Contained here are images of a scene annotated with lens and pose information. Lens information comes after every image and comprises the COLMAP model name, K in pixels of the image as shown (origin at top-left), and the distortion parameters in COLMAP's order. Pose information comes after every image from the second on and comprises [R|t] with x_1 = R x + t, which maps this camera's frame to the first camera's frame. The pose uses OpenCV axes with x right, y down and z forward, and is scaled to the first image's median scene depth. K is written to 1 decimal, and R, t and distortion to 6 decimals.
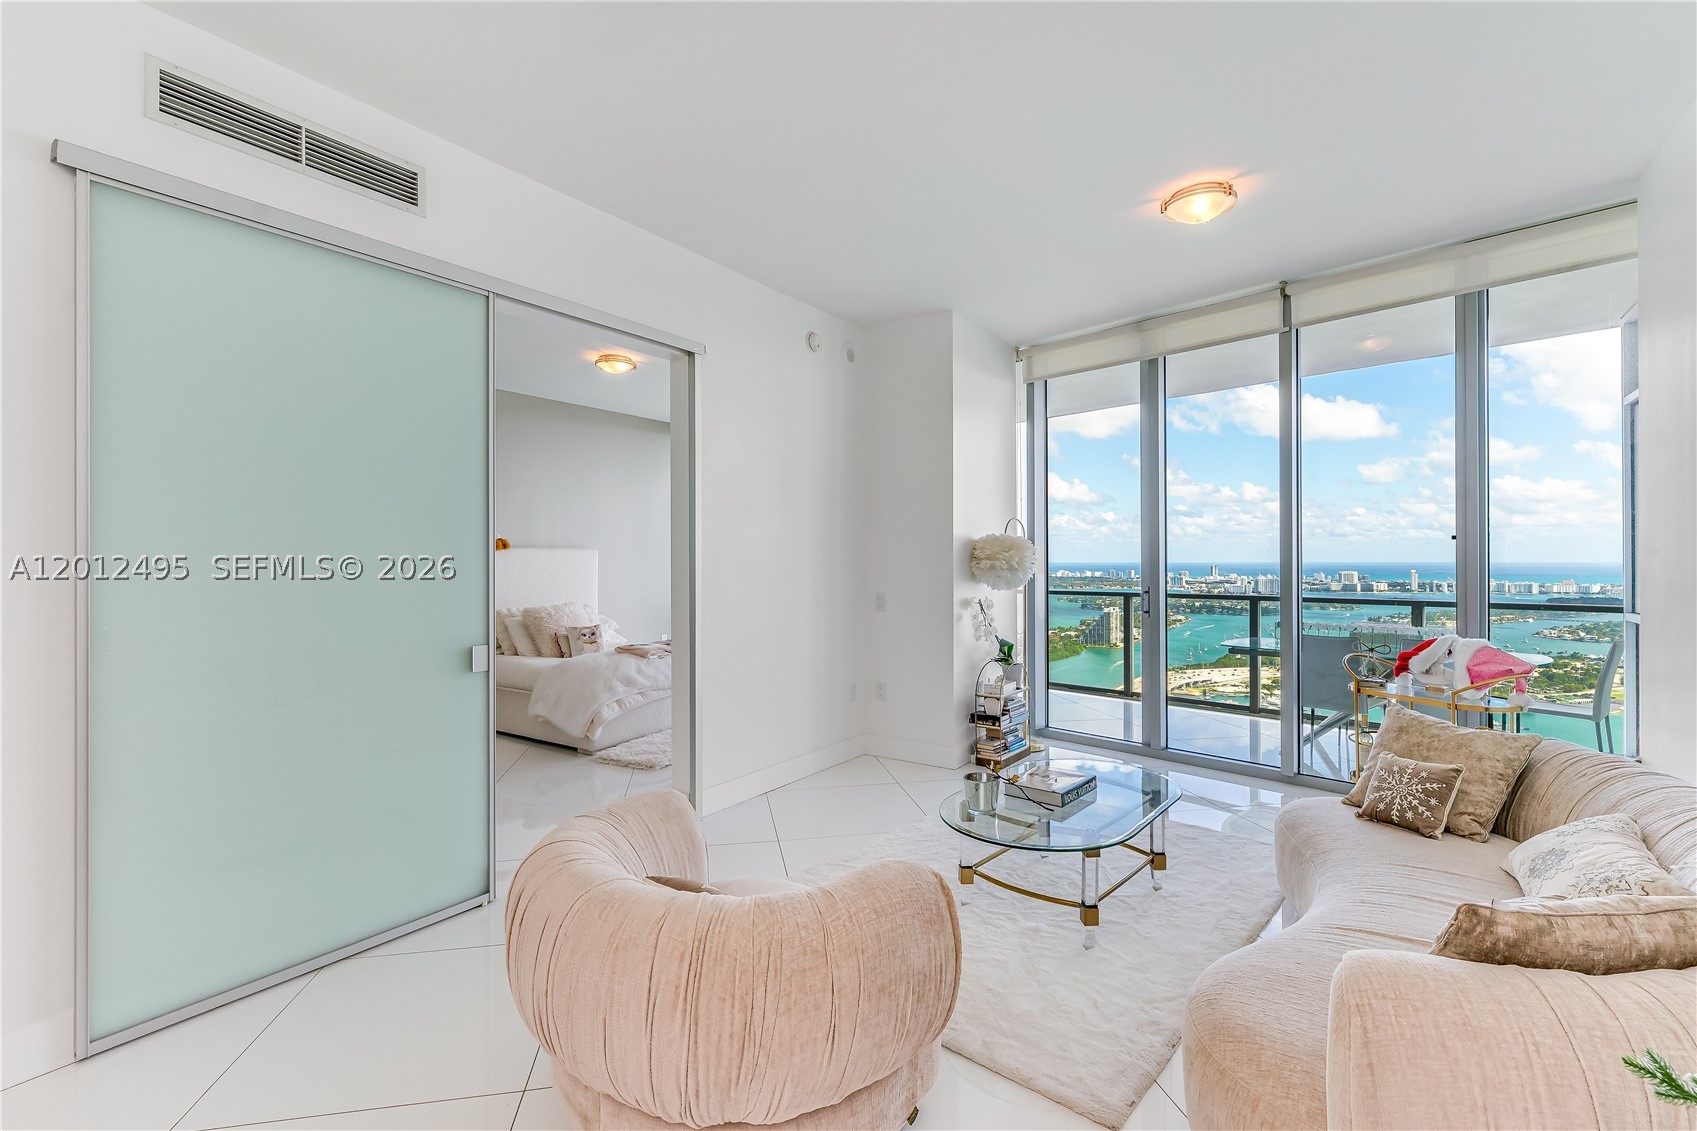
lens RADIAL K [[789.5, 0, 851.9], [0, 789.5, 549.7], [0, 0, 1]] dist [0.006091, -0.002198]
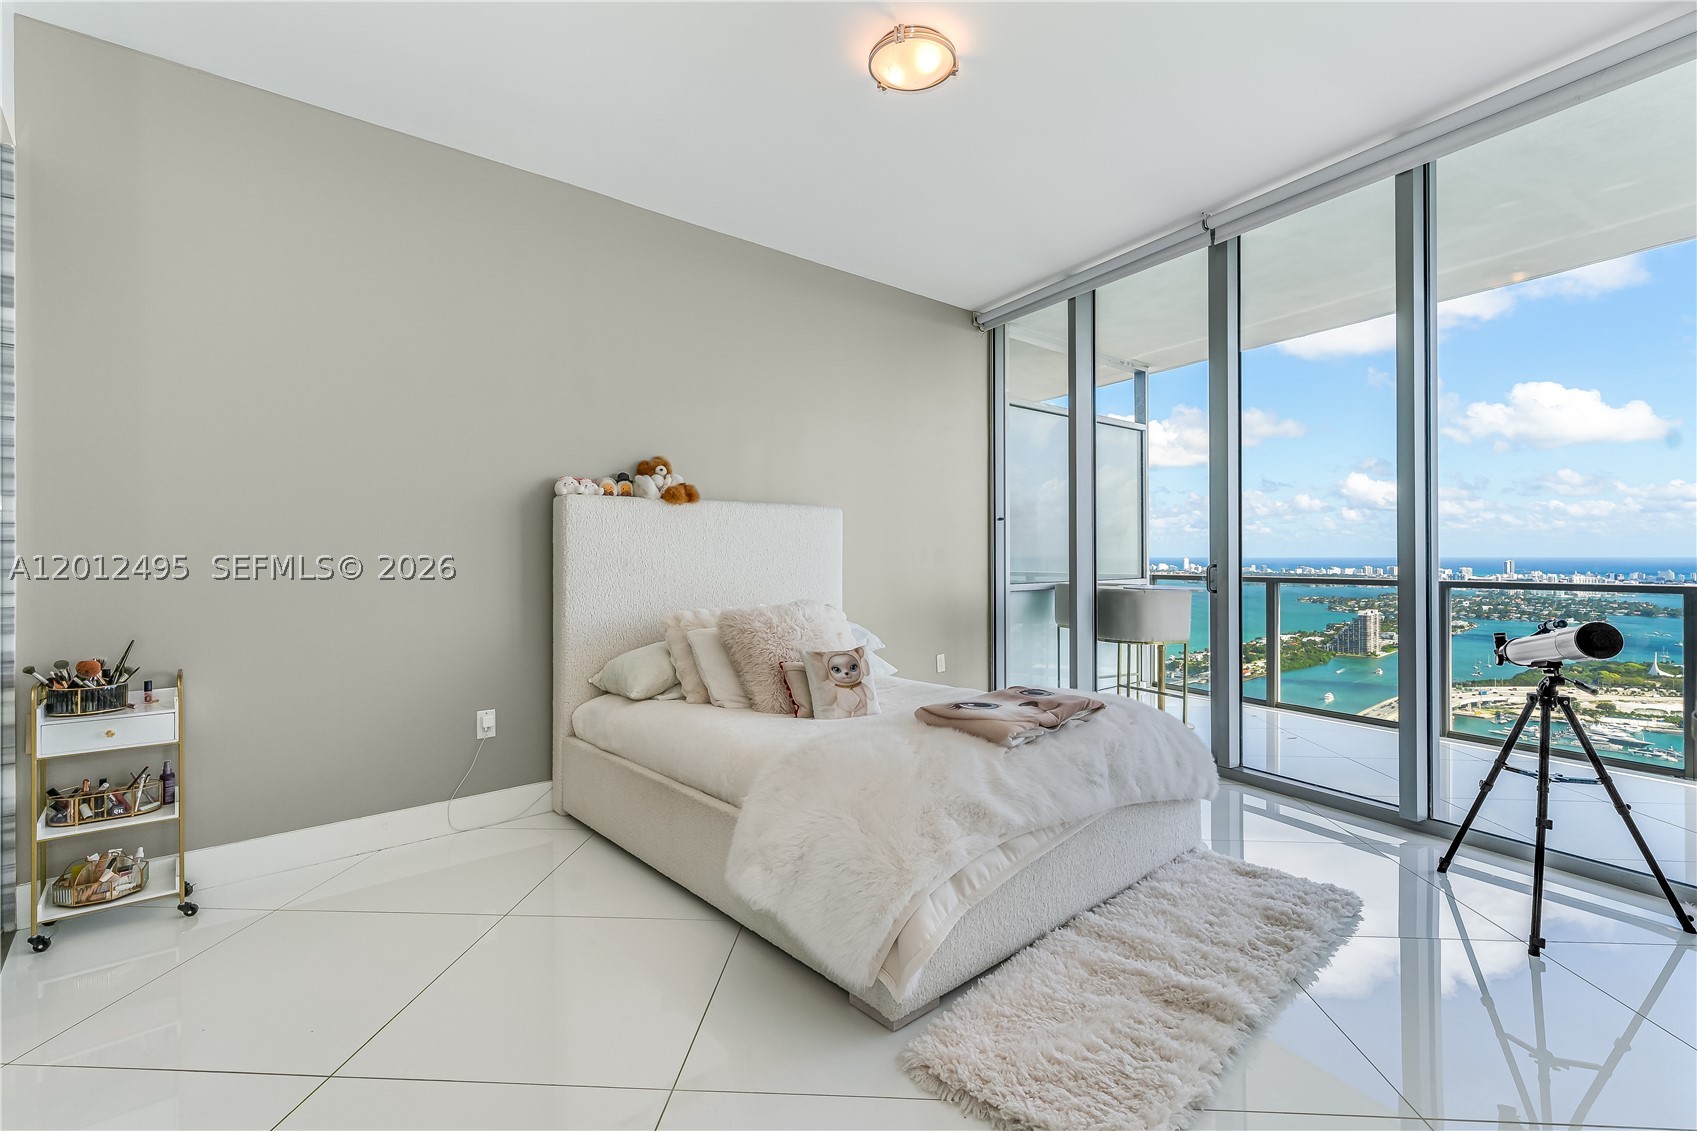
lens RADIAL K [[789.5, 0, 837.2], [0, 789.5, 551.3], [0, 0, 1]] dist [0.006091, -0.002198]
pose [[0.966048, -0.000446, -0.258361, -0.187397], [0.002506, 0.999968, 0.007644, 0.028229], [0.258349, -0.008032, 0.966018, 0.467495]]
